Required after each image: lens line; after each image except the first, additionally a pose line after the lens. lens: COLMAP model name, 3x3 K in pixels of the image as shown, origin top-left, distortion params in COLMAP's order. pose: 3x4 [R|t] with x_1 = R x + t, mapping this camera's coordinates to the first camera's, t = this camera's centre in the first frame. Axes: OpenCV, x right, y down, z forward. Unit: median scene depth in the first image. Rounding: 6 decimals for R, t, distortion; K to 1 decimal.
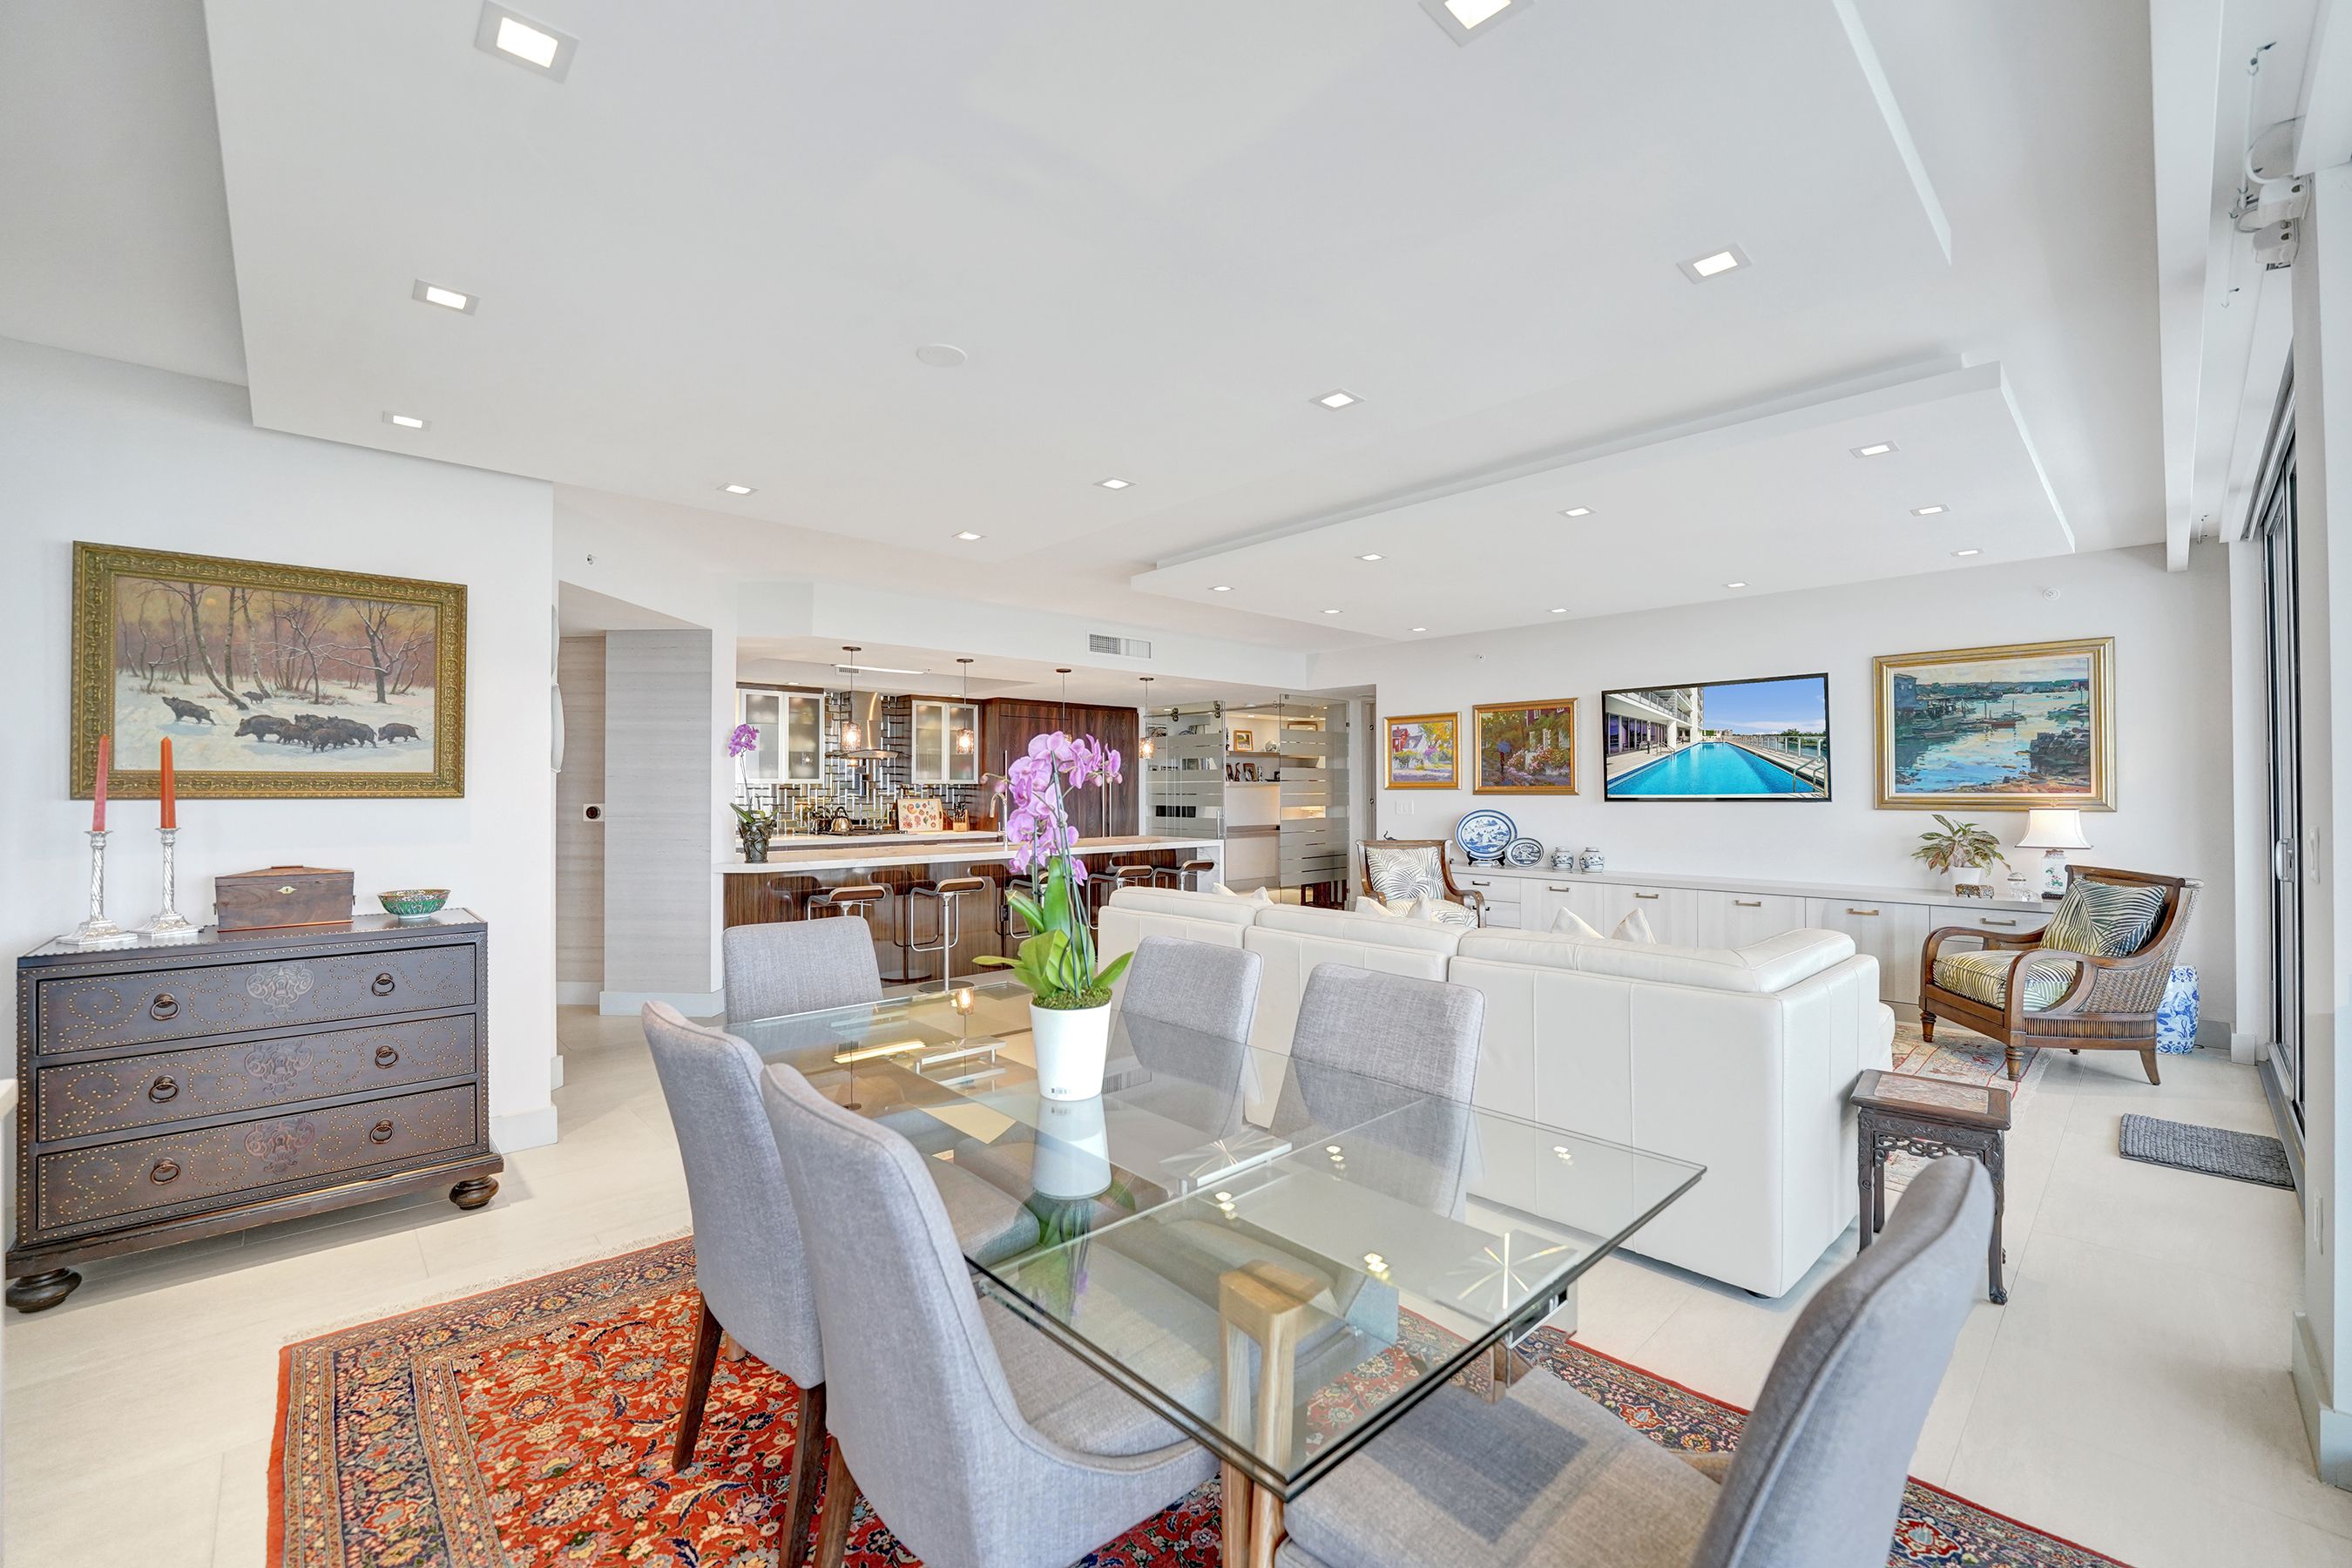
lens RADIAL K [[958.4, 0, 1172.8], [0, 958.4, 781.2], [0, 0, 1]] dist [-0.014053, 0.000070]
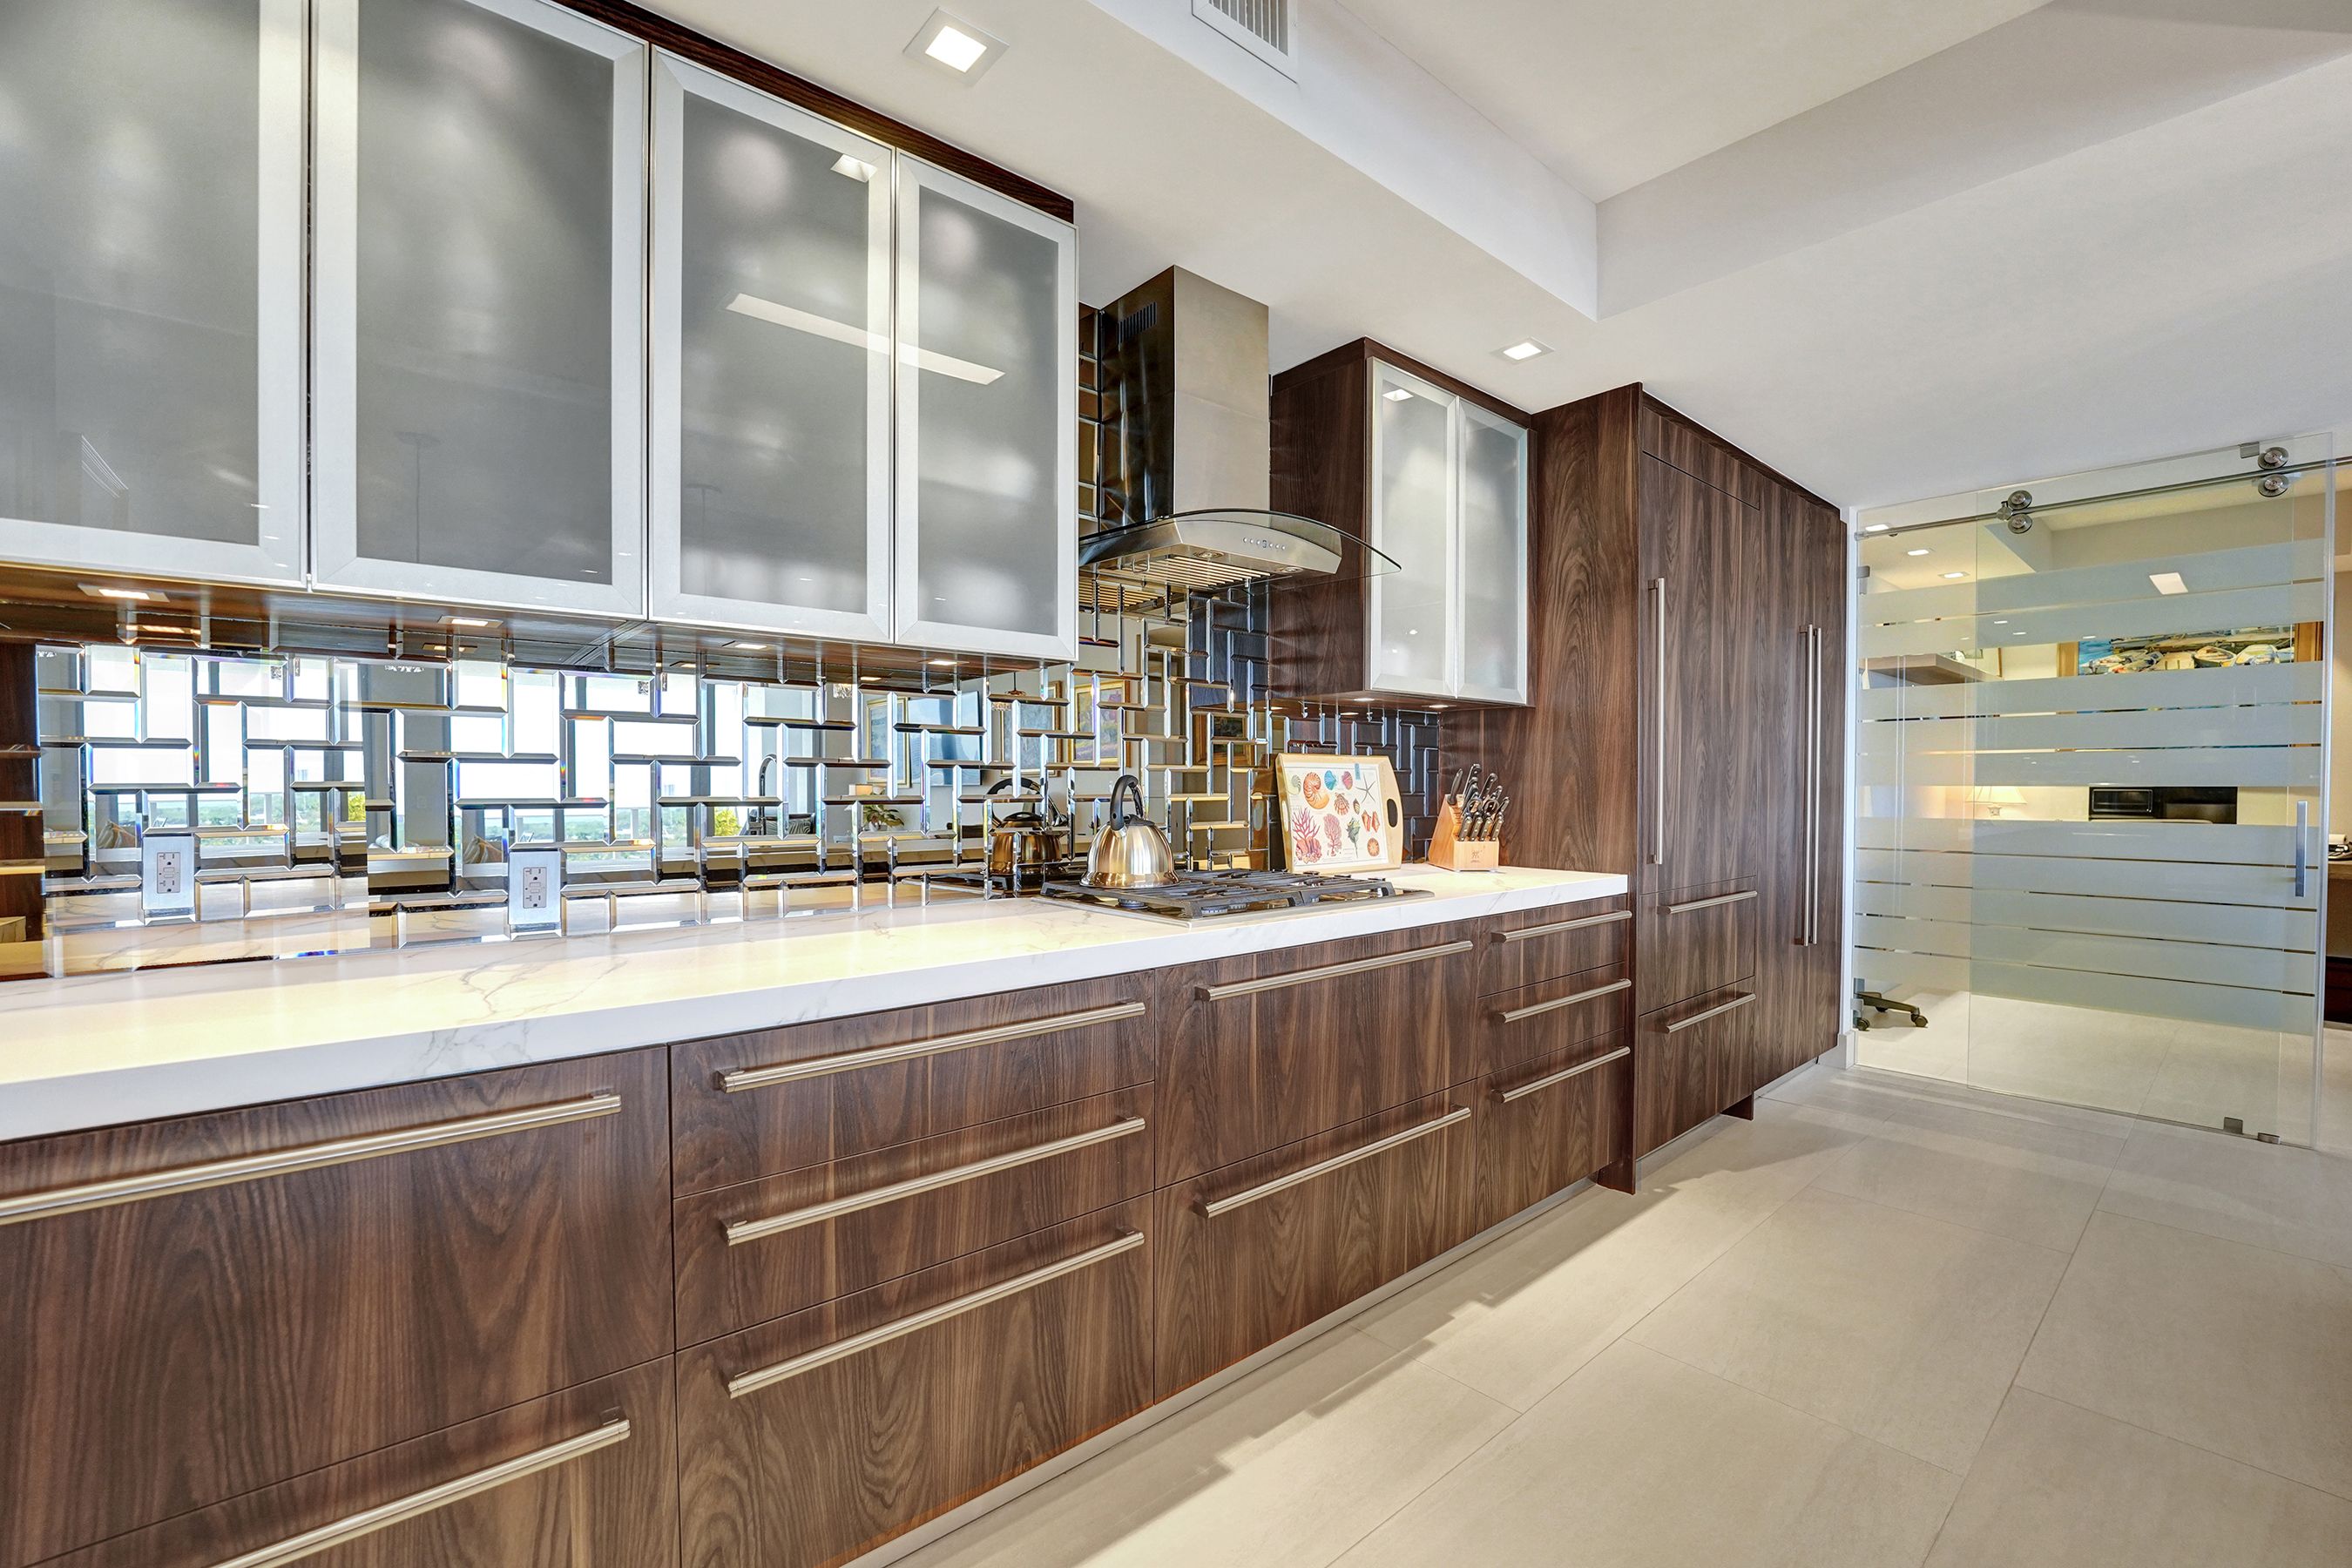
lens RADIAL K [[1007.8, 0, 1176.7], [0, 1007.8, 758.3], [0, 0, 1]] dist [-0.019247, -0.000188]
pose [[0.998888, 0.002196, -0.047090, -0.347244], [-0.002689, 0.999942, -0.010422, 0.026408], [0.047065, 0.010537, 0.998836, 0.820475]]
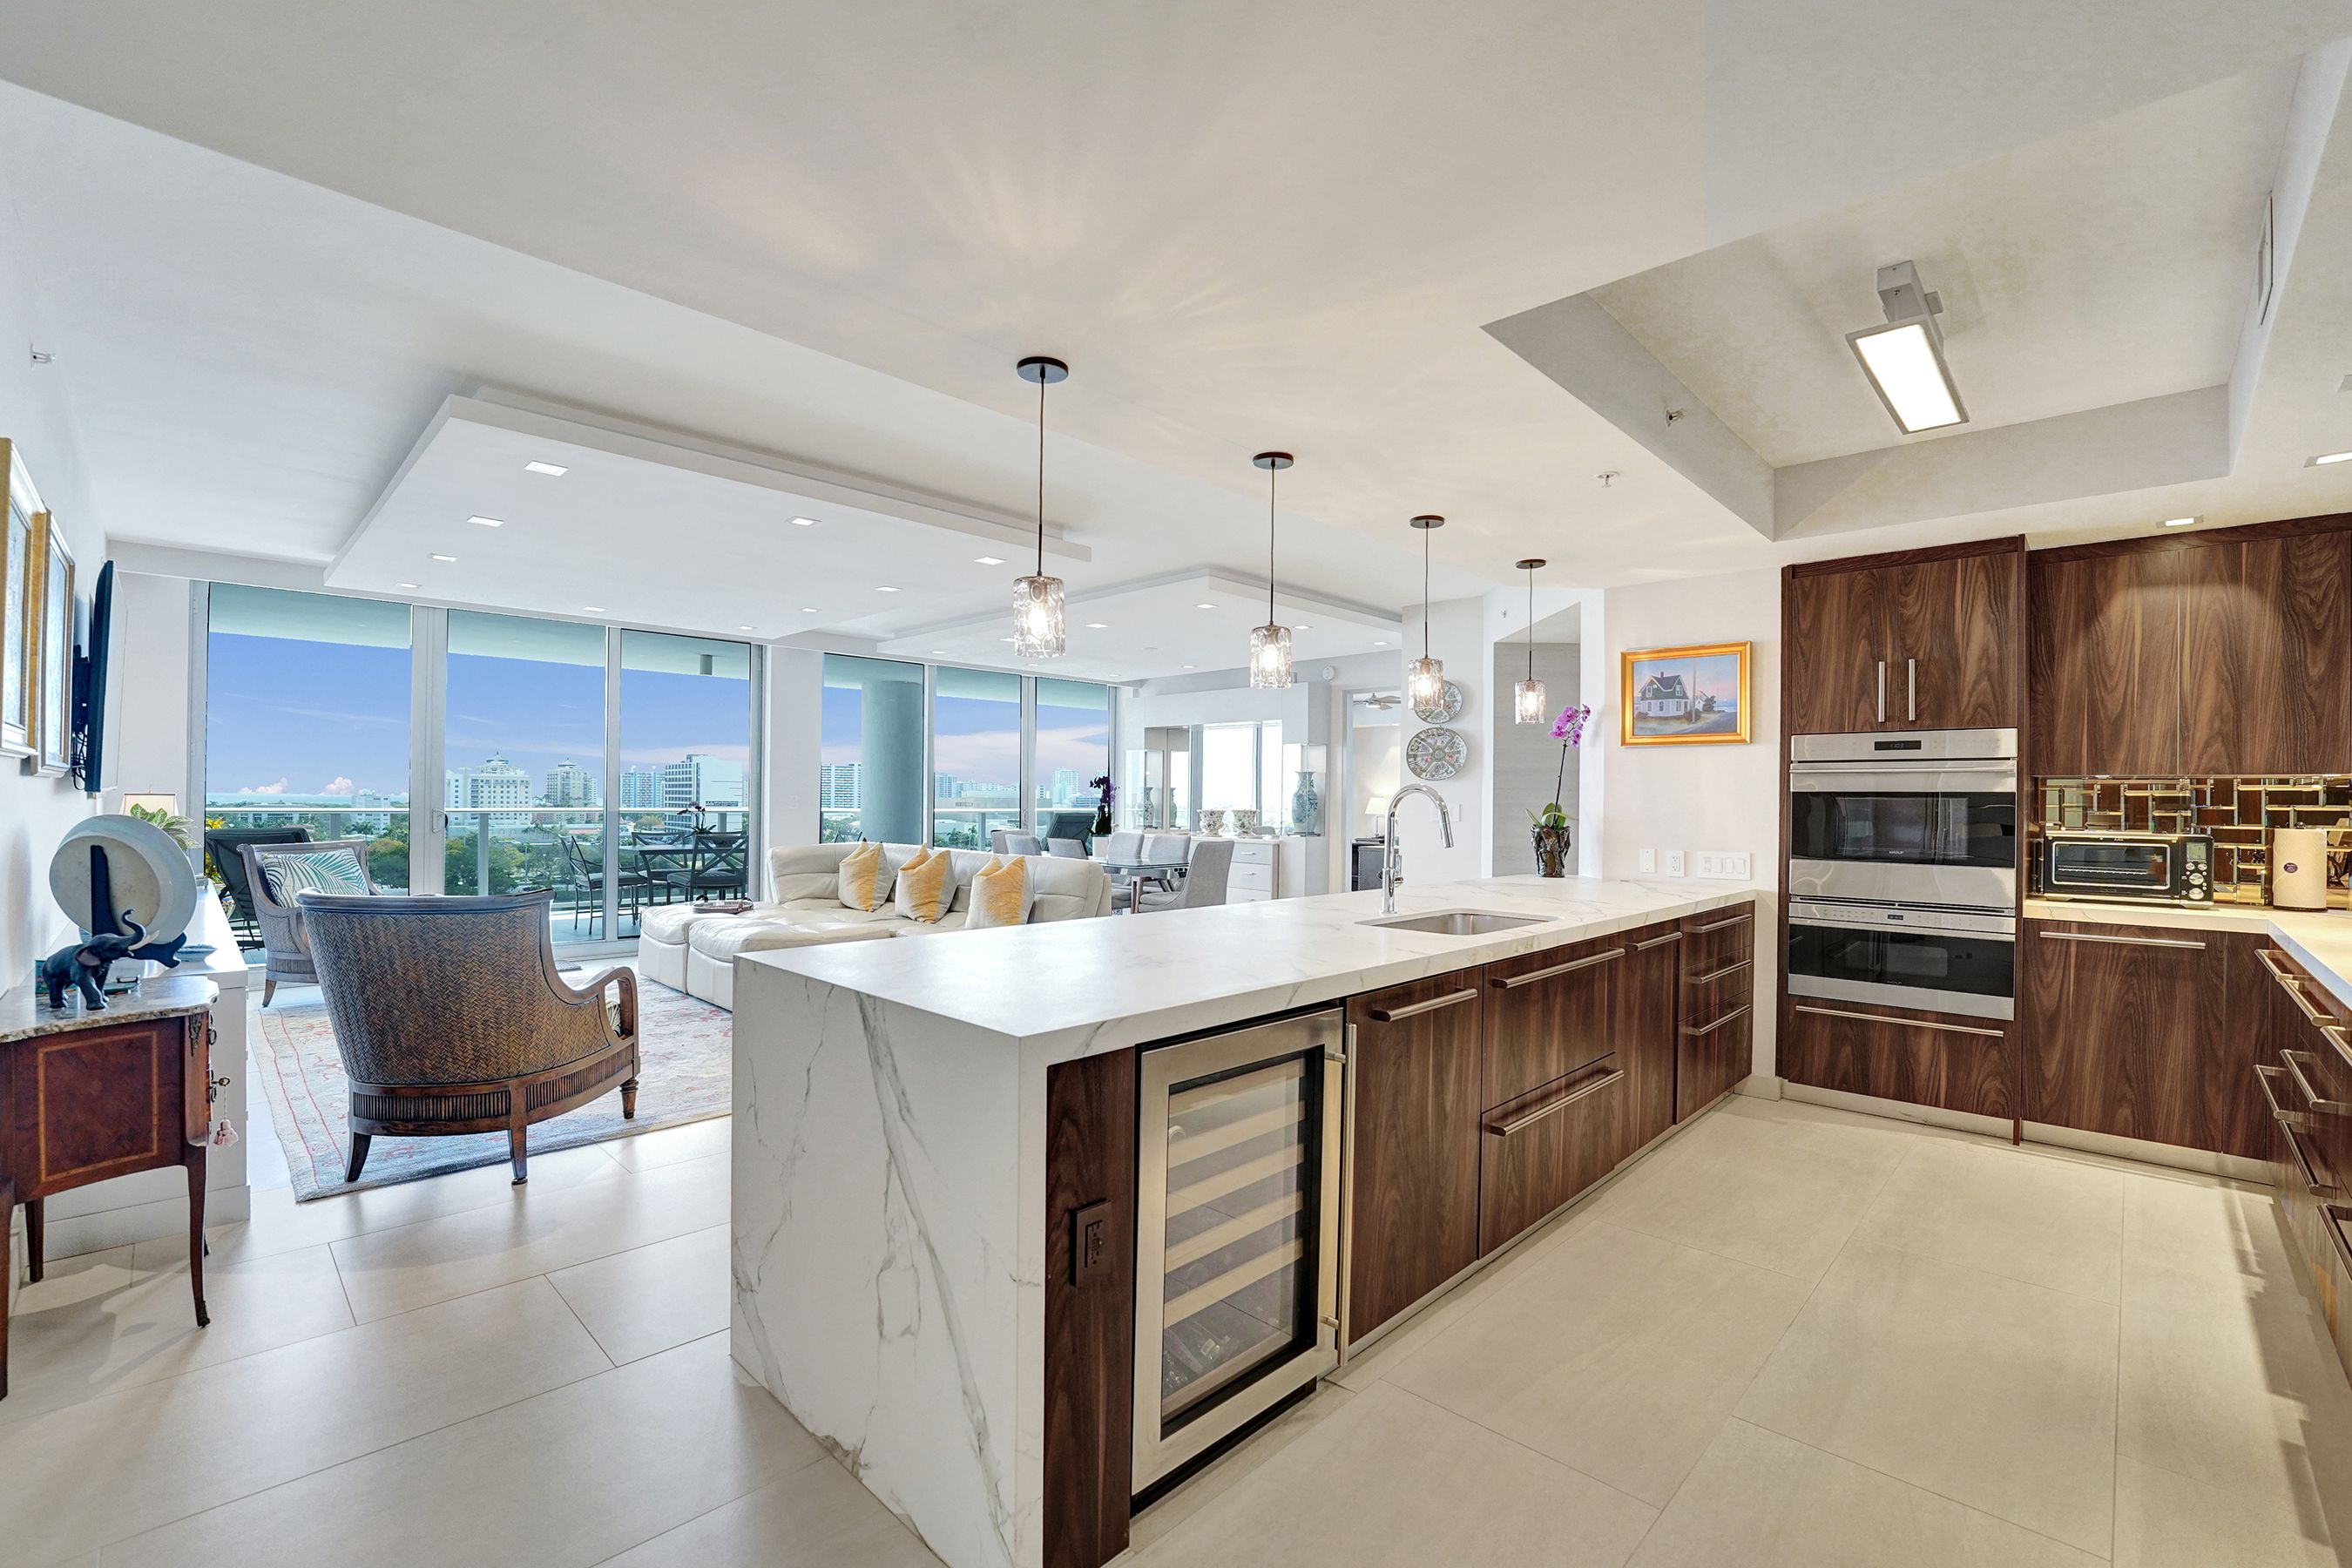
lens RADIAL K [[1007.6, 0, 1174.2], [0, 1007.6, 796.5], [0, 0, 1]] dist [-0.018283, 0.000143]
pose [[-0.999014, -0.011596, -0.042857, -0.050092], [-0.011044, 0.999853, -0.013089, 0.021354], [0.043003, -0.012602, -0.998995, 1.266318]]
